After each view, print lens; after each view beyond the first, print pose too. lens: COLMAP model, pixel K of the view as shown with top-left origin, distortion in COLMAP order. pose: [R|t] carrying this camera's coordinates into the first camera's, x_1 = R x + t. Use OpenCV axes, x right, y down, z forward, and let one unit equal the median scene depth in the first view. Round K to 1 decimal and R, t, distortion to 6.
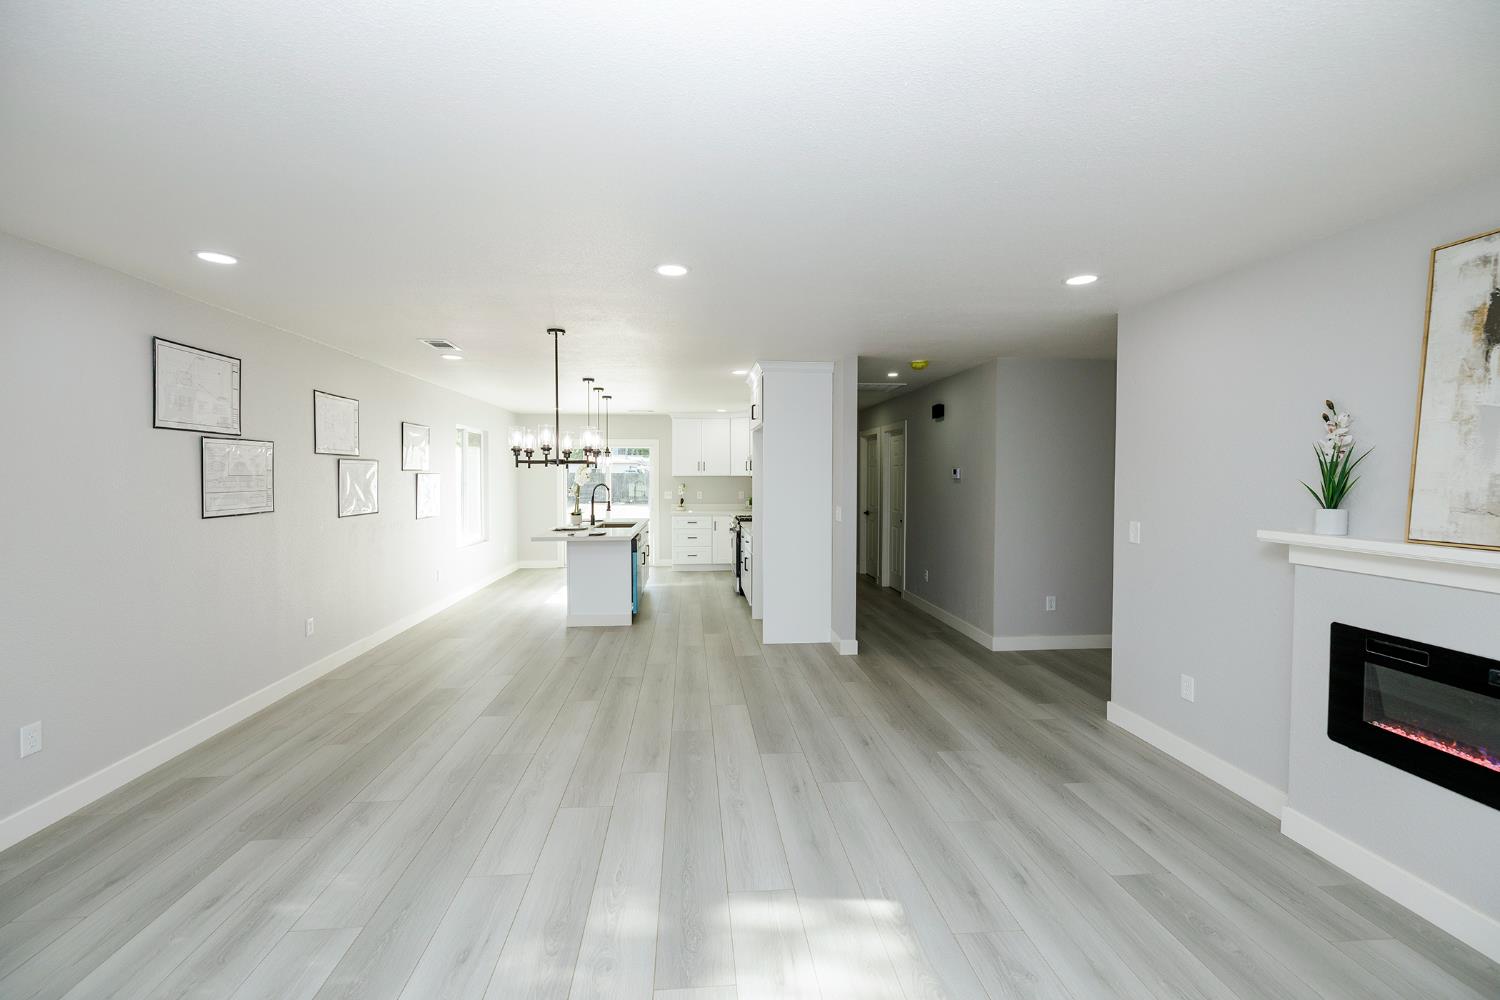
lens RADIAL K [[626.9, 0, 745.4], [0, 626.9, 496.9], [0, 0, 1]] dist [0.000276, 0.000114]
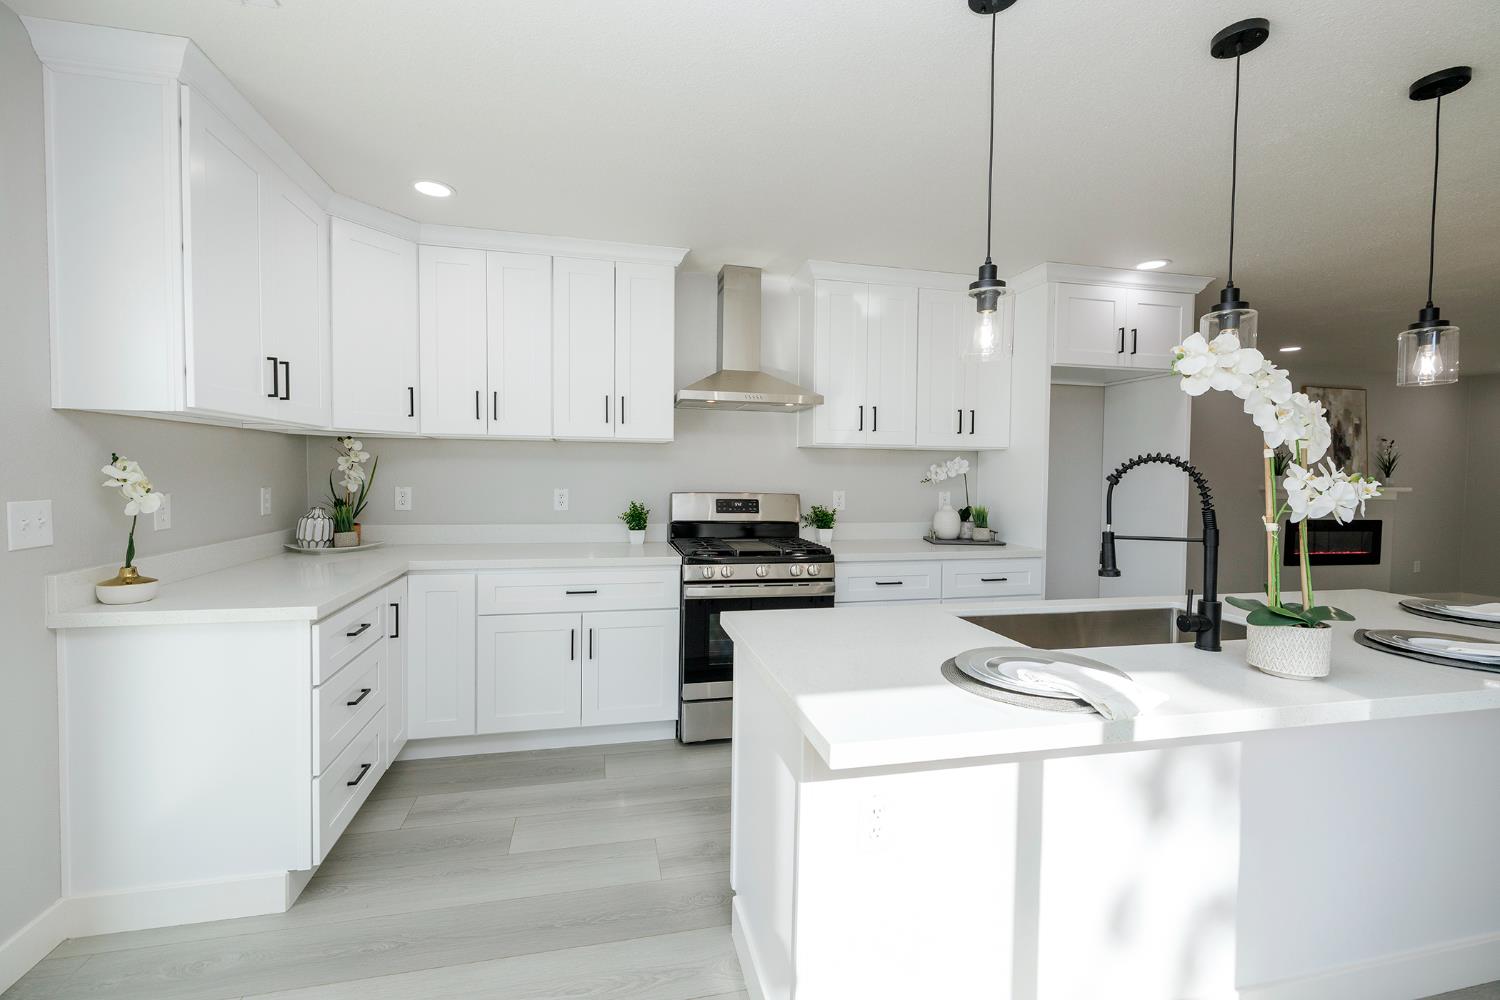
lens RADIAL K [[627.9, 0, 737.1], [0, 627.9, 488.3], [0, 0, 1]] dist [-0.002967, 0.000891]
pose [[-0.134121, -0.031534, 0.990463, -0.882923], [0.018795, 0.999233, 0.034358, -0.040095], [-0.990787, 0.023224, -0.133426, 2.433946]]
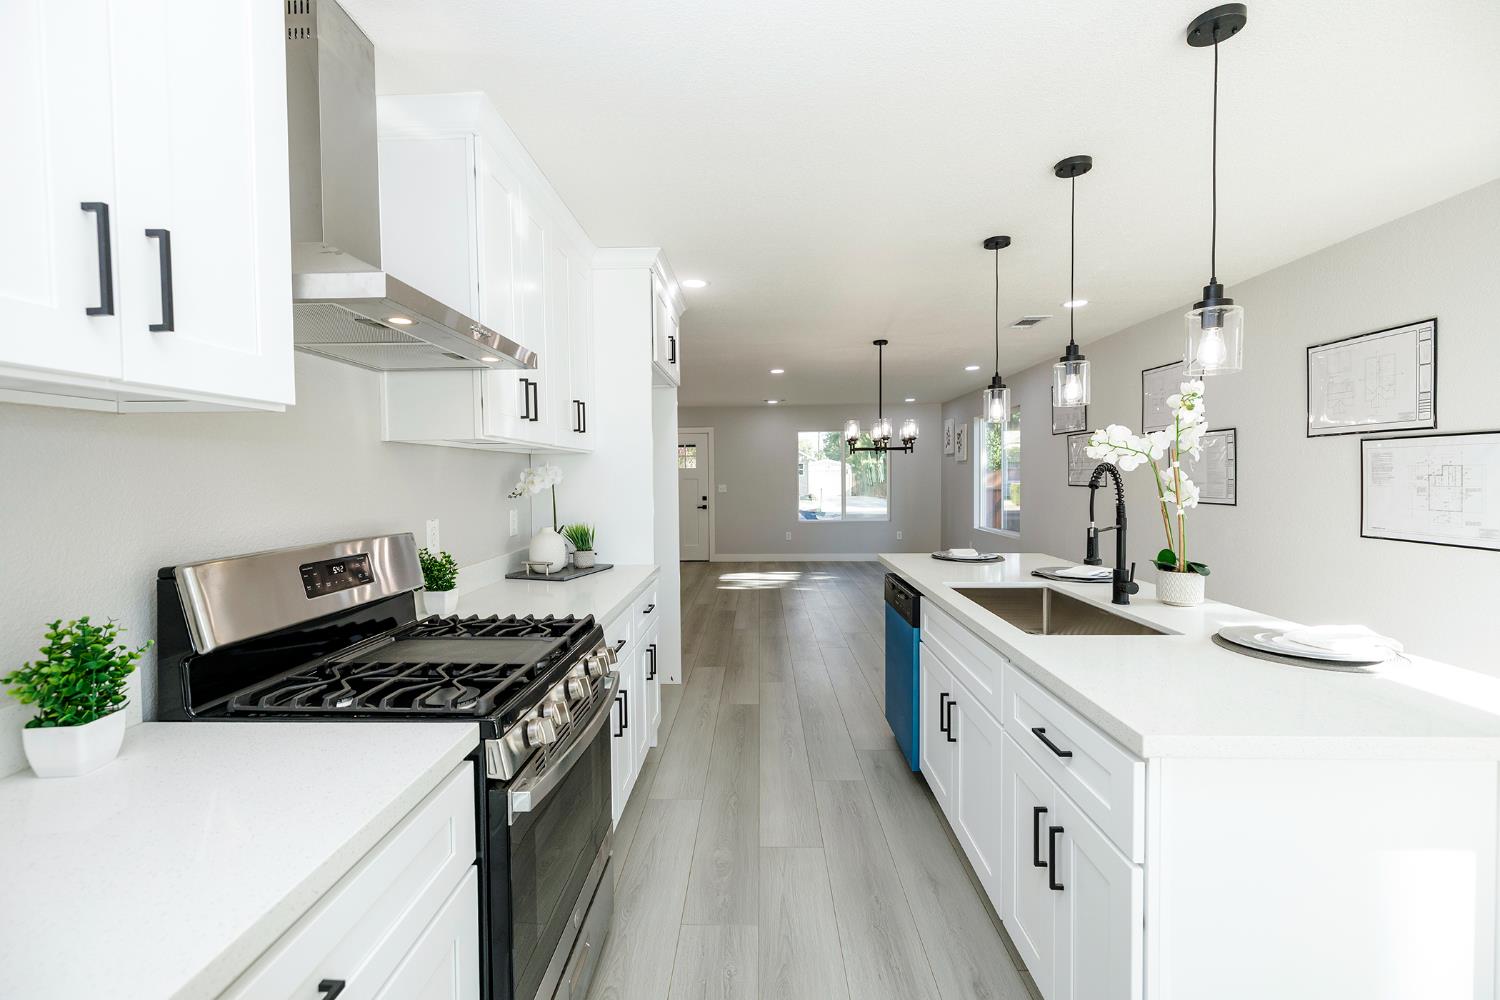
lens RADIAL K [[626.9, 0, 745.3], [0, 626.9, 496.3], [0, 0, 1]] dist [0.000276, 0.000114]
pose [[-0.993580, 0.004425, 0.113042, -0.209705], [0.011893, 0.997783, 0.065479, -0.056146], [-0.112502, 0.066403, -0.991430, 2.692256]]
